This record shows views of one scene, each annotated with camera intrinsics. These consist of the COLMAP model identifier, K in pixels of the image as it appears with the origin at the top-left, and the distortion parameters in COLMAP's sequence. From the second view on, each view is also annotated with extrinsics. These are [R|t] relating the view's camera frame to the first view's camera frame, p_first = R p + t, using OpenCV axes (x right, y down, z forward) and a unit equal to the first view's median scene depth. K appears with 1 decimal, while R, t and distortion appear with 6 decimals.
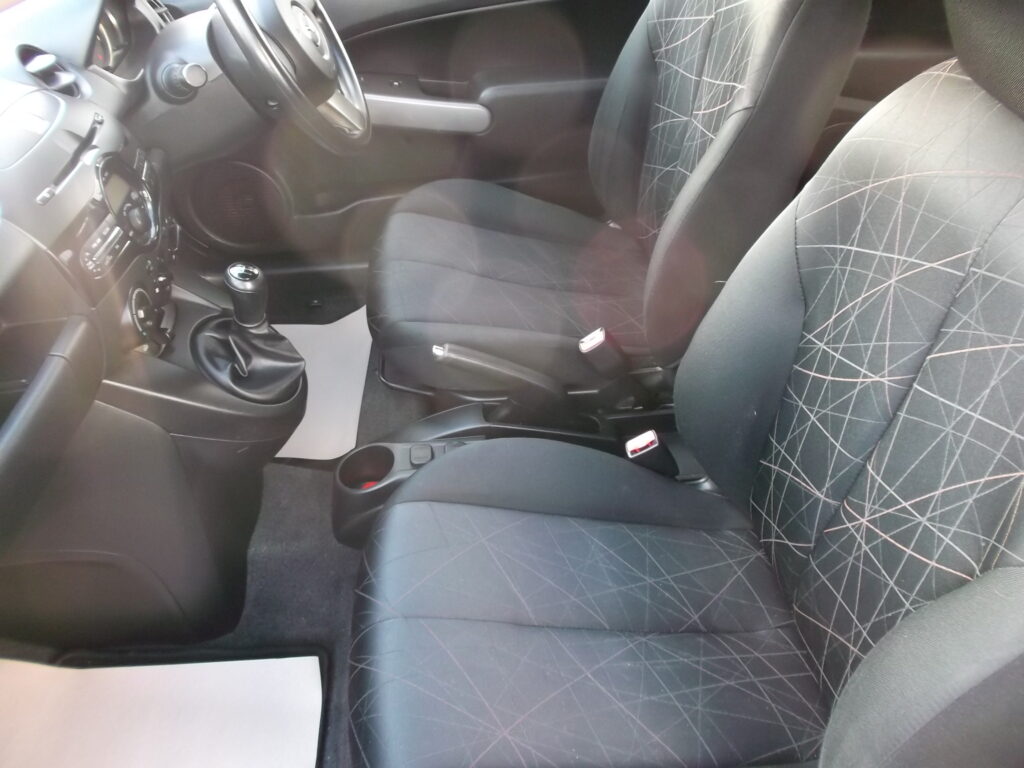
lens RADIAL K [[803.6, 0, 512.0], [0, 803.6, 384.0], [0, 0, 1]] dist [-0.054945, 0.012564]
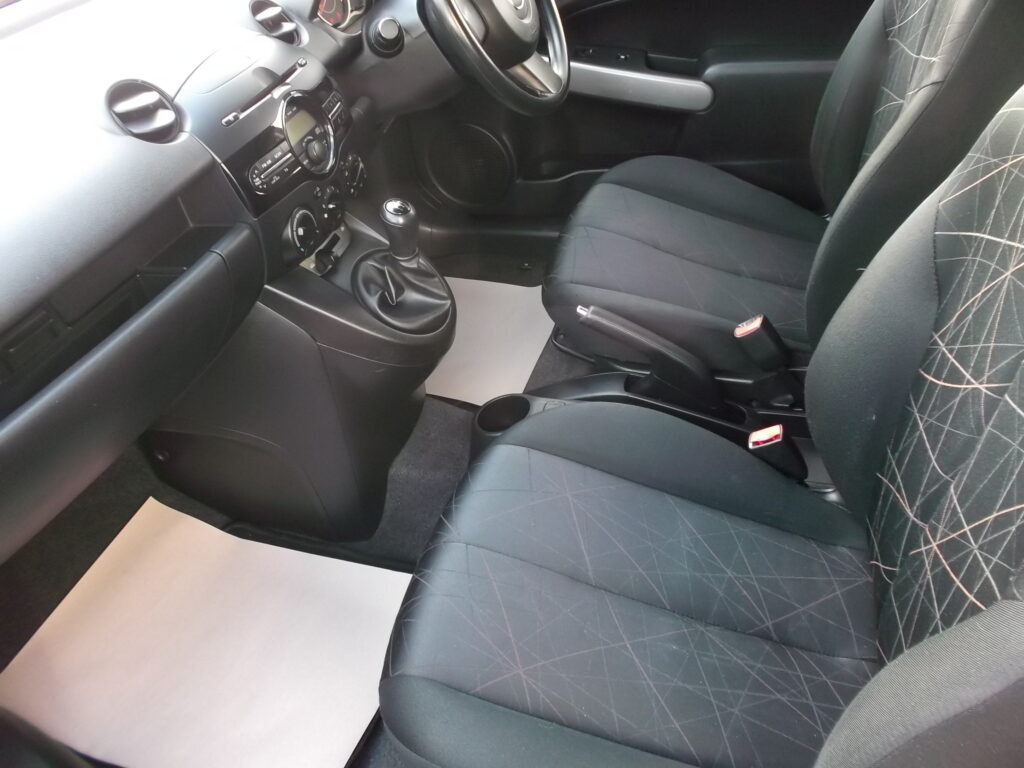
lens RADIAL K [[803.6, 0, 512.0], [0, 803.6, 384.0], [0, 0, 1]] dist [-0.054945, 0.012564]
pose [[0.927906, 0.166514, -0.333562, 0.213654], [-0.164999, 0.985739, 0.033086, 0.036136], [0.334314, 0.024337, 0.942147, 0.019084]]
